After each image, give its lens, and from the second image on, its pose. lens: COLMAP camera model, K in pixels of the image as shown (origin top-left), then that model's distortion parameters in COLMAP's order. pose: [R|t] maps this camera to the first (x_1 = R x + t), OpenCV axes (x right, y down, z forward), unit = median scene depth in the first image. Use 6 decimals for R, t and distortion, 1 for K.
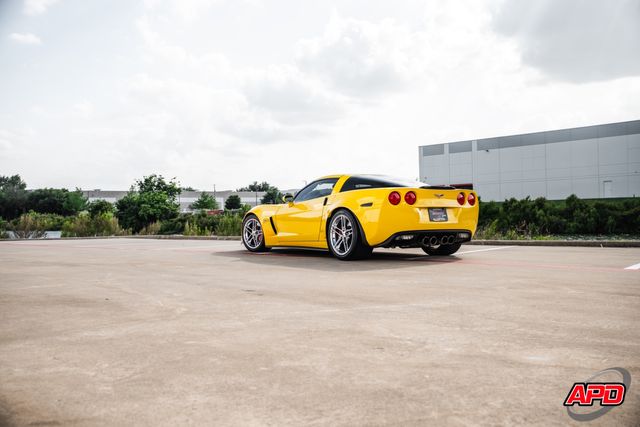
lens RADIAL K [[1030.1, 0, 298.5], [0, 1030.1, 211.4], [0, 0, 1]] dist [0.148739, 0.024415]
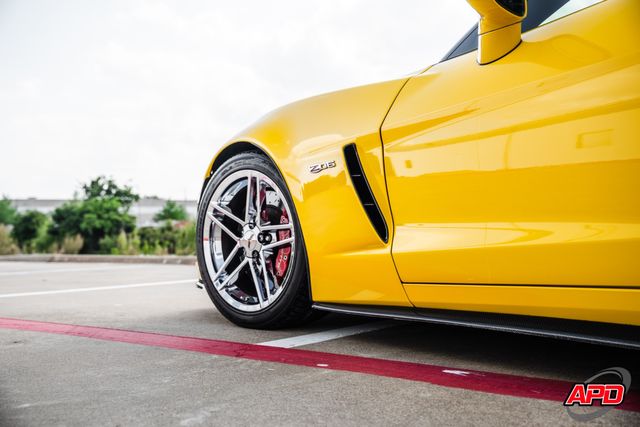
lens RADIAL K [[1030.1, 0, 298.5], [0, 1030.1, 211.4], [0, 0, 1]] dist [0.148739, 0.024415]
pose [[0.999767, -0.008705, 0.019759, -0.011535], [0.009066, 0.999793, -0.018233, 0.005944], [-0.019596, 0.018408, 0.999638, 0.240301]]
